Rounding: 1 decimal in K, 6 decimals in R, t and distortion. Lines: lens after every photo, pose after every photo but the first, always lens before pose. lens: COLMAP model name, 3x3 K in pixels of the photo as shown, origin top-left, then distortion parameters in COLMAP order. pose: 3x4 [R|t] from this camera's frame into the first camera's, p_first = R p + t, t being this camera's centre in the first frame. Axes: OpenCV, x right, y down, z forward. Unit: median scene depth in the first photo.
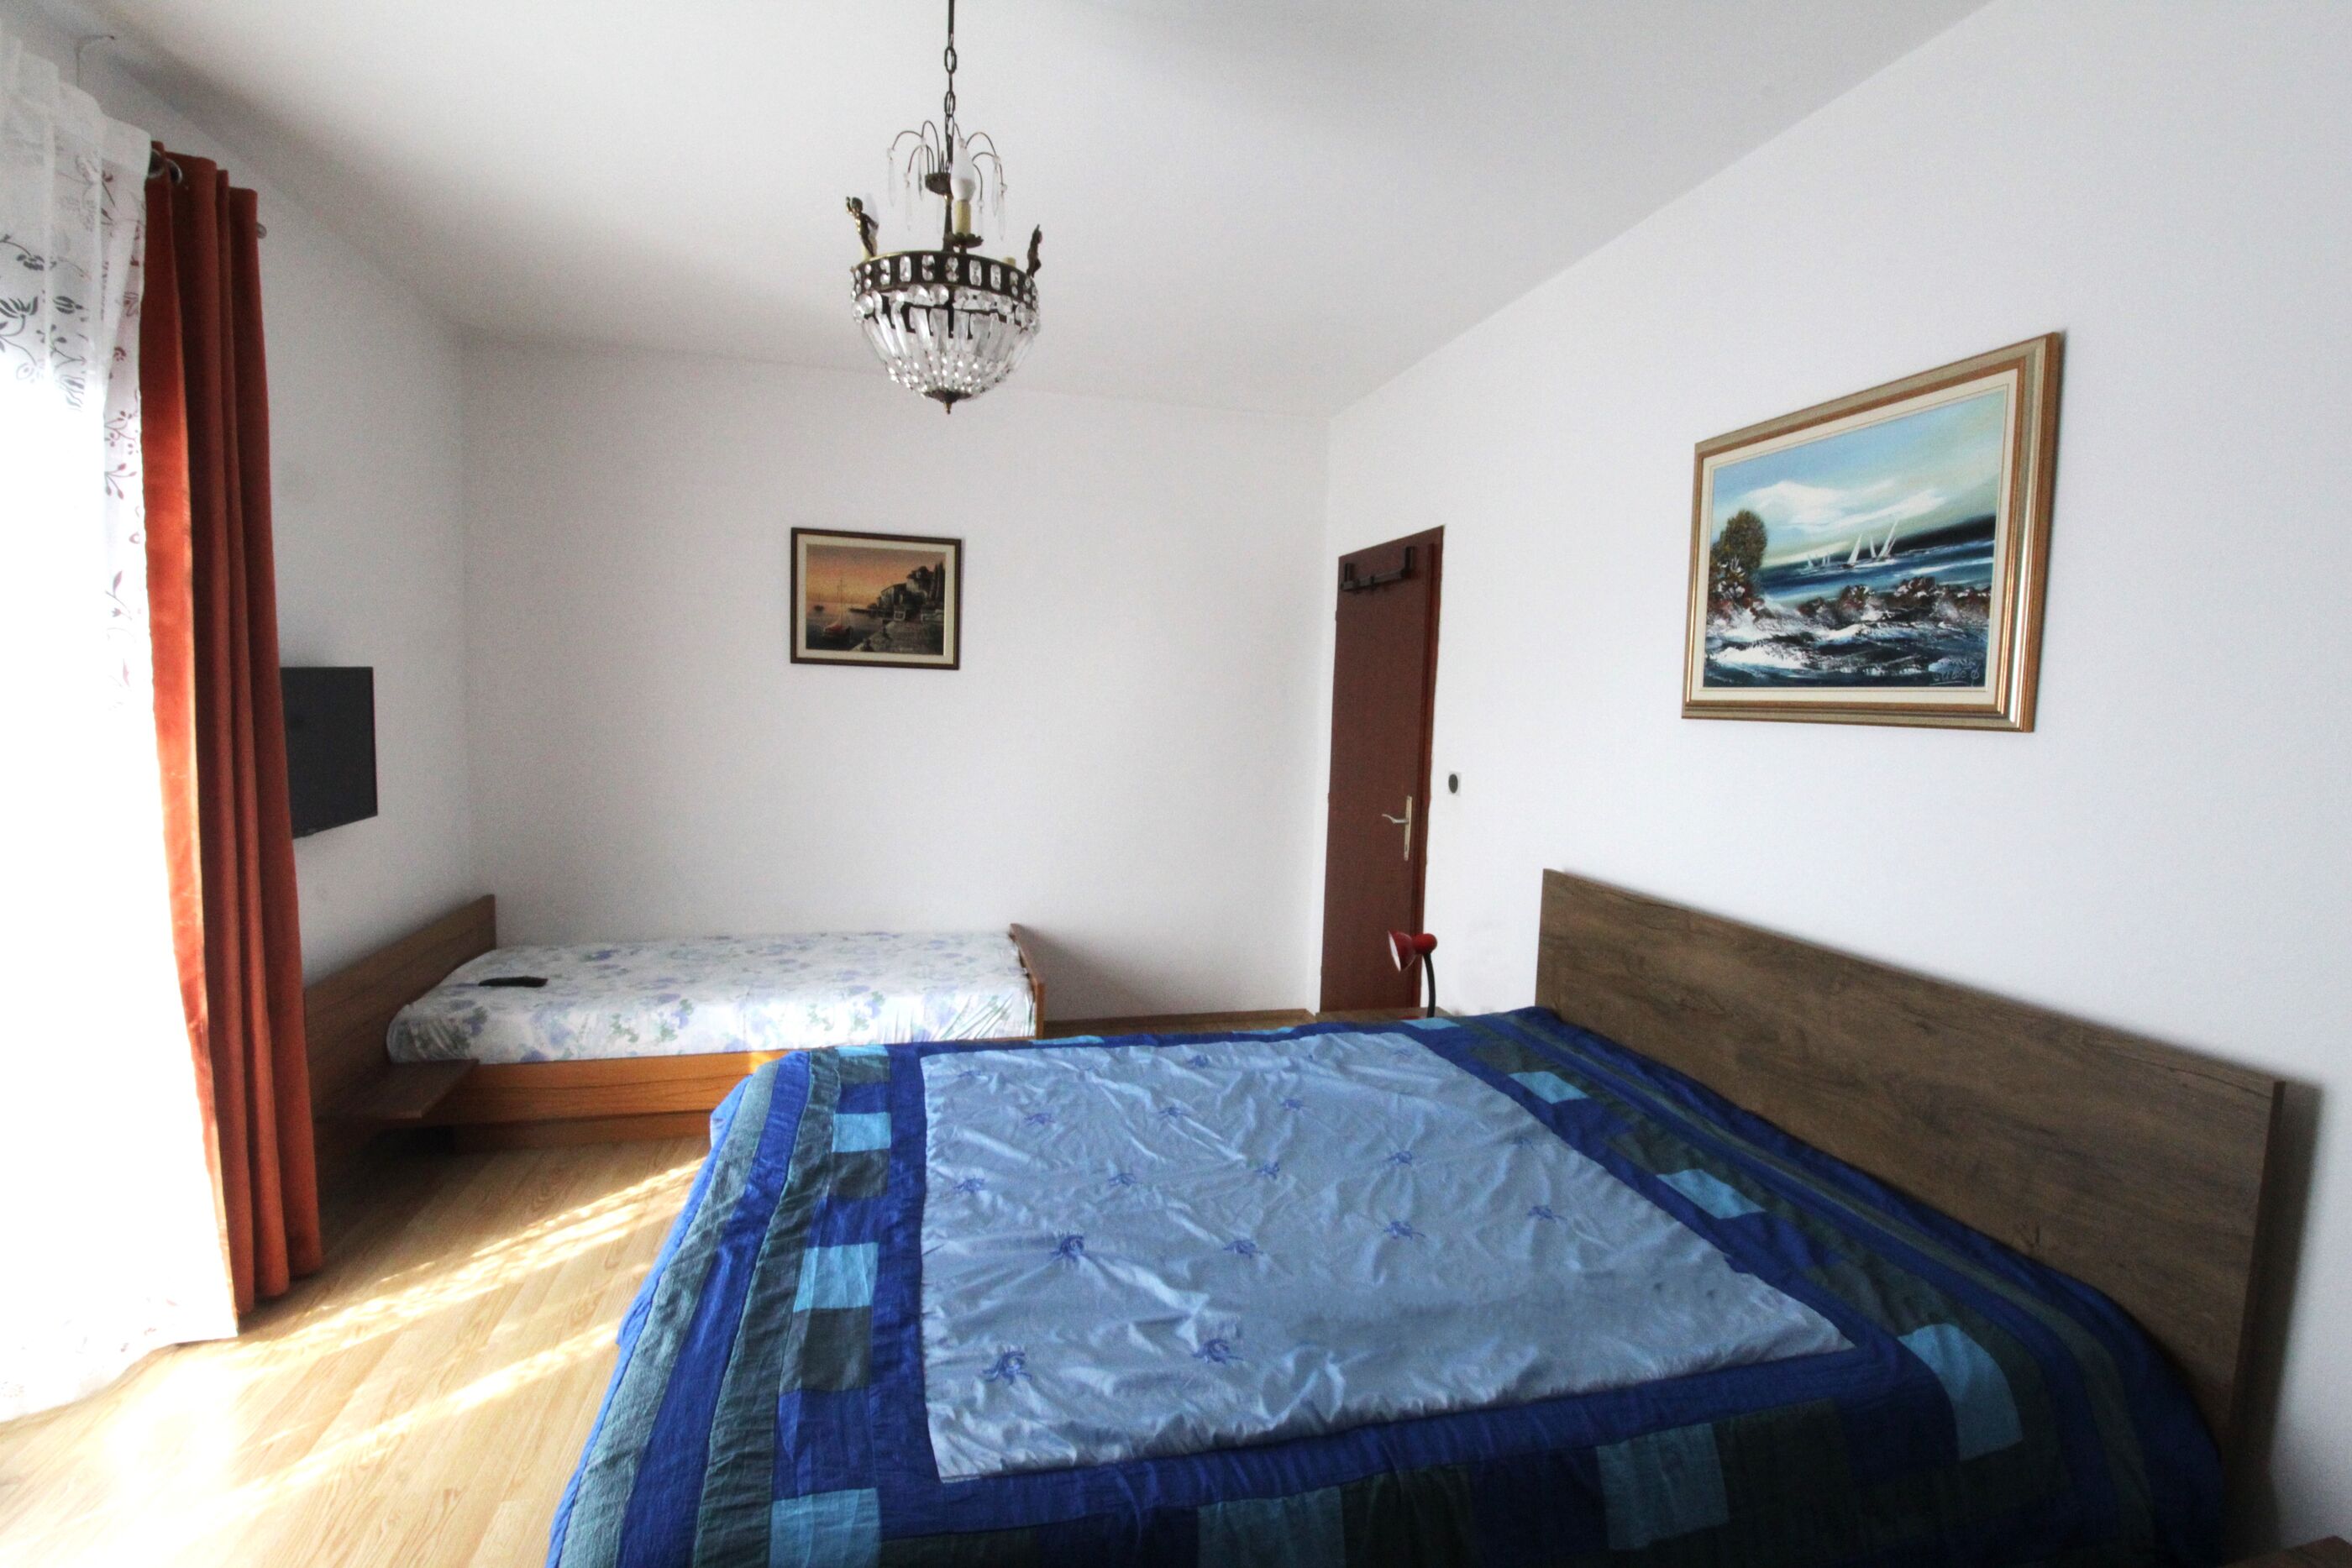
lens RADIAL K [[1094.0, 0, 1200.5], [0, 1094.0, 781.7], [0, 0, 1]] dist [0.000103, -0.013195]
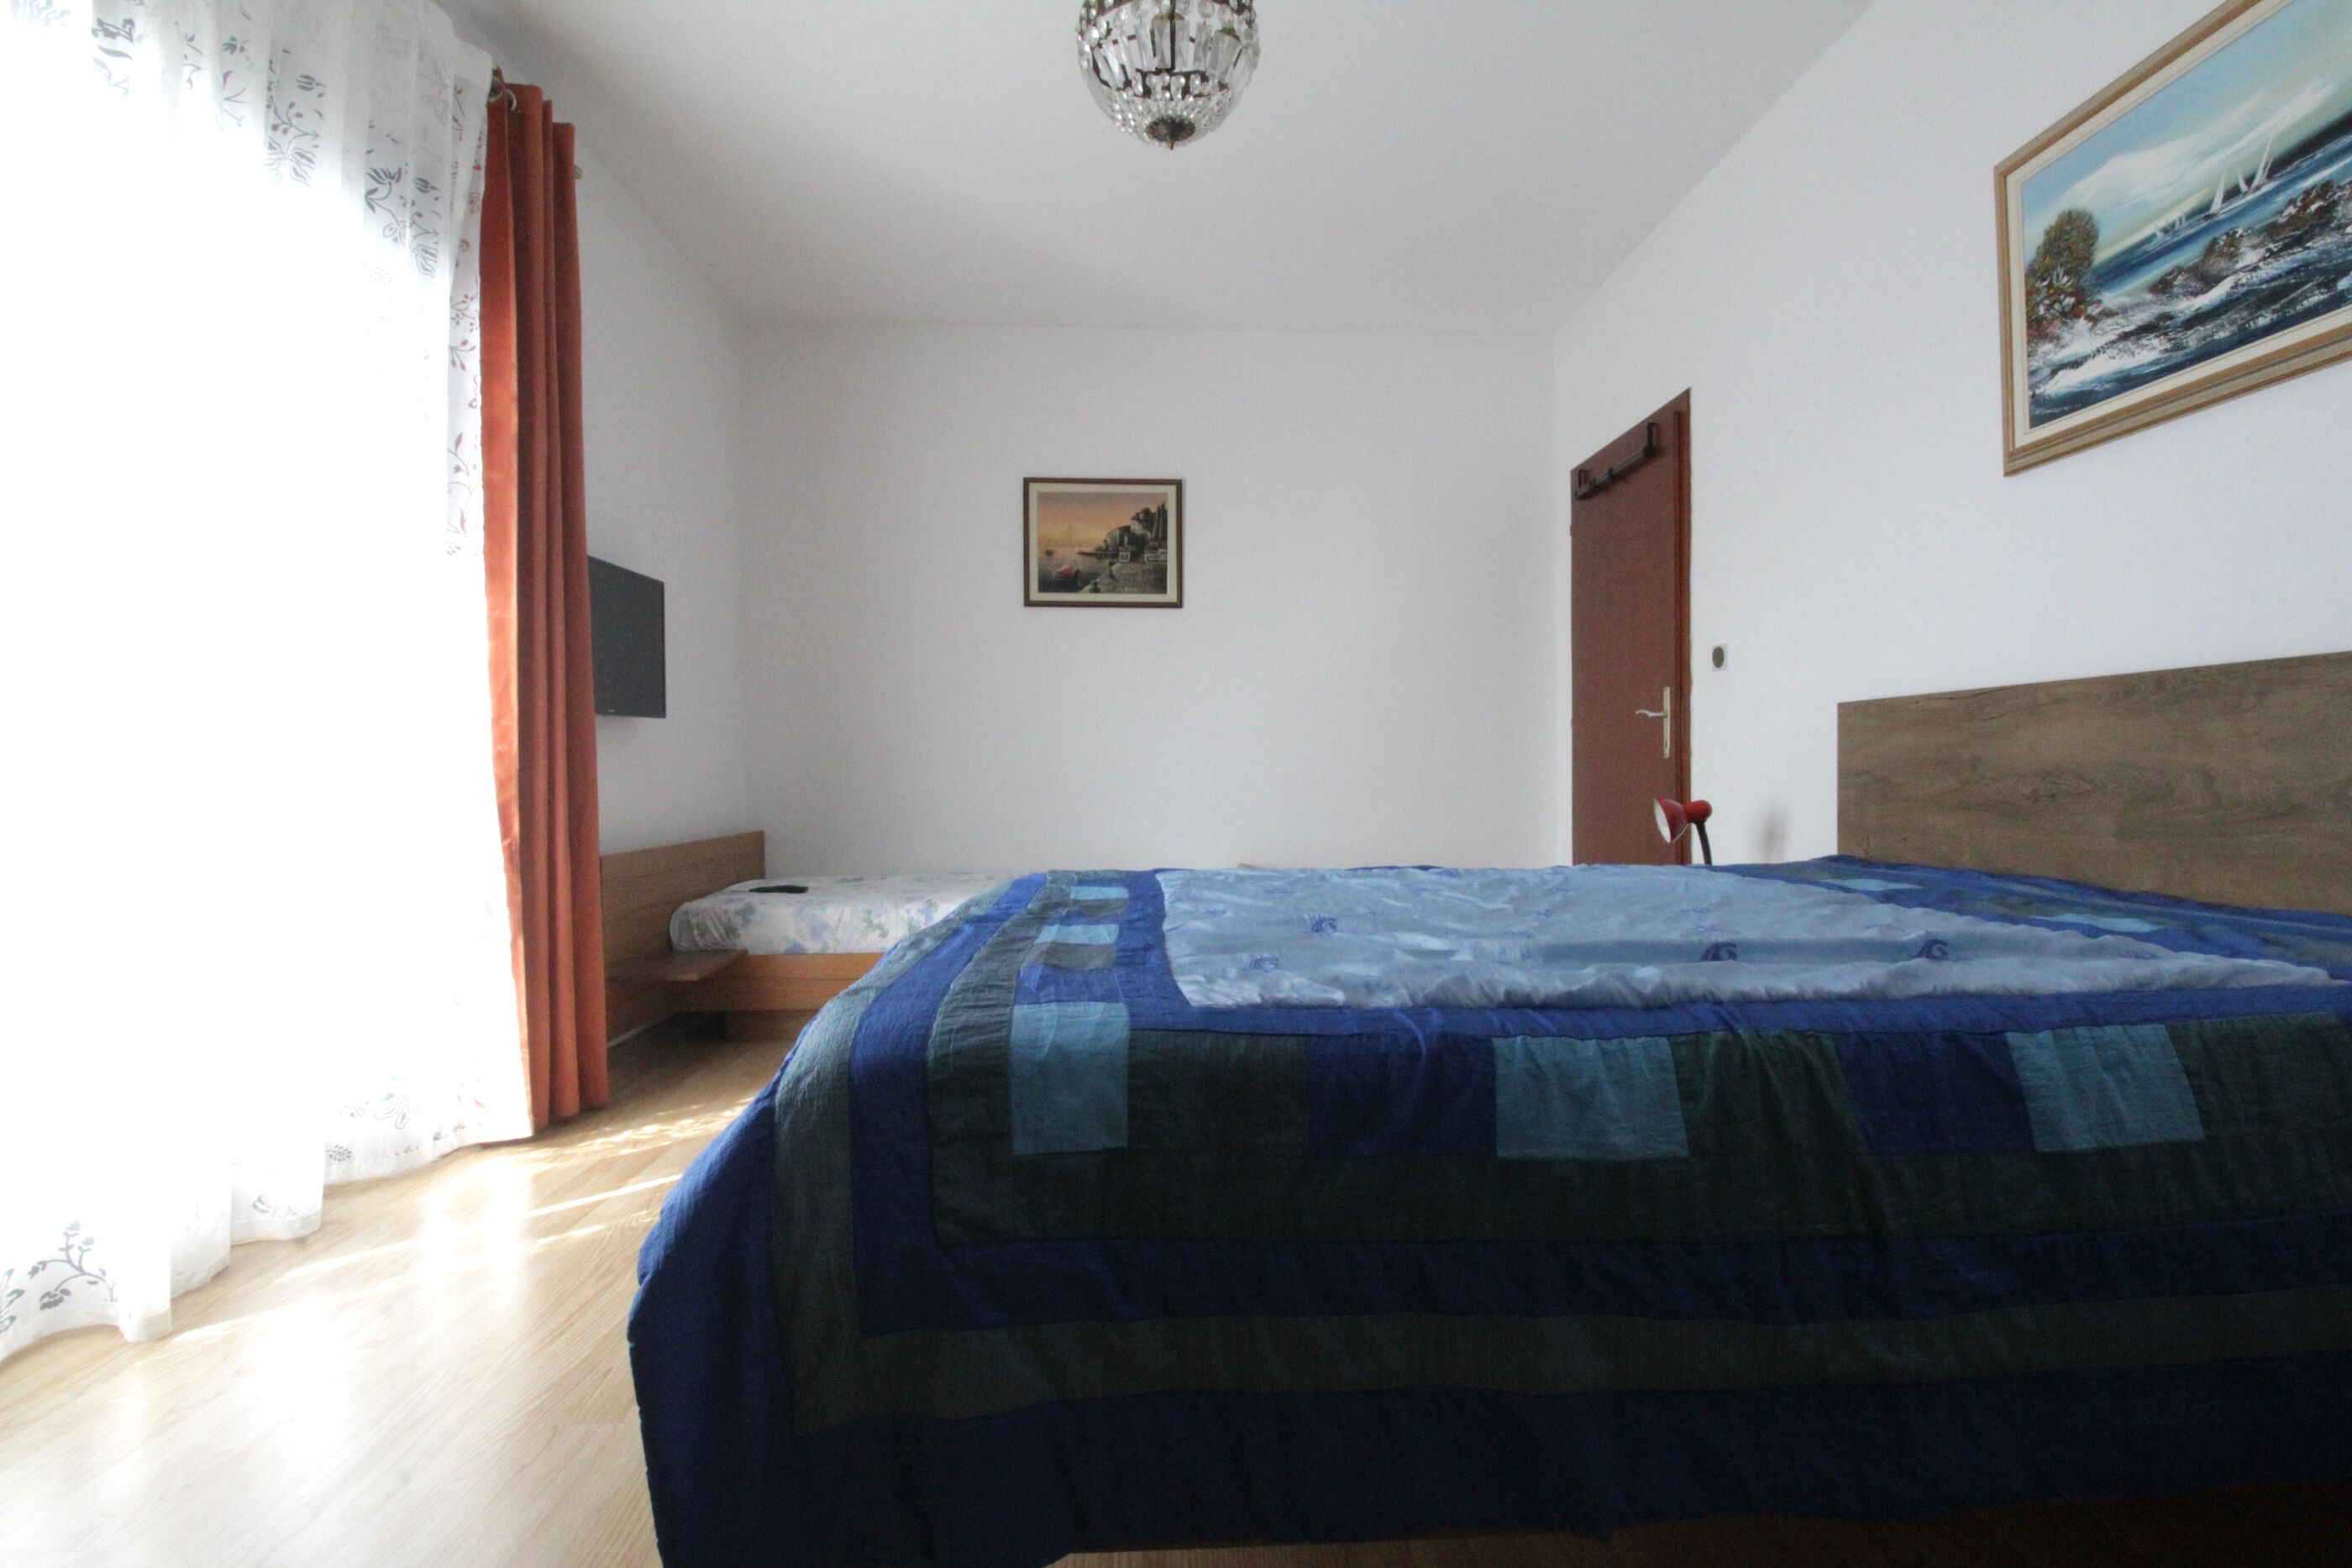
lens RADIAL K [[1093.7, 0, 1199.2], [0, 1093.7, 778.6], [0, 0, 1]] dist [0.000153, -0.012729]
pose [[0.979578, -0.038048, -0.197431, -0.025211], [0.022829, 0.996629, -0.078797, 0.267146], [0.199764, 0.072681, 0.977145, 0.057539]]
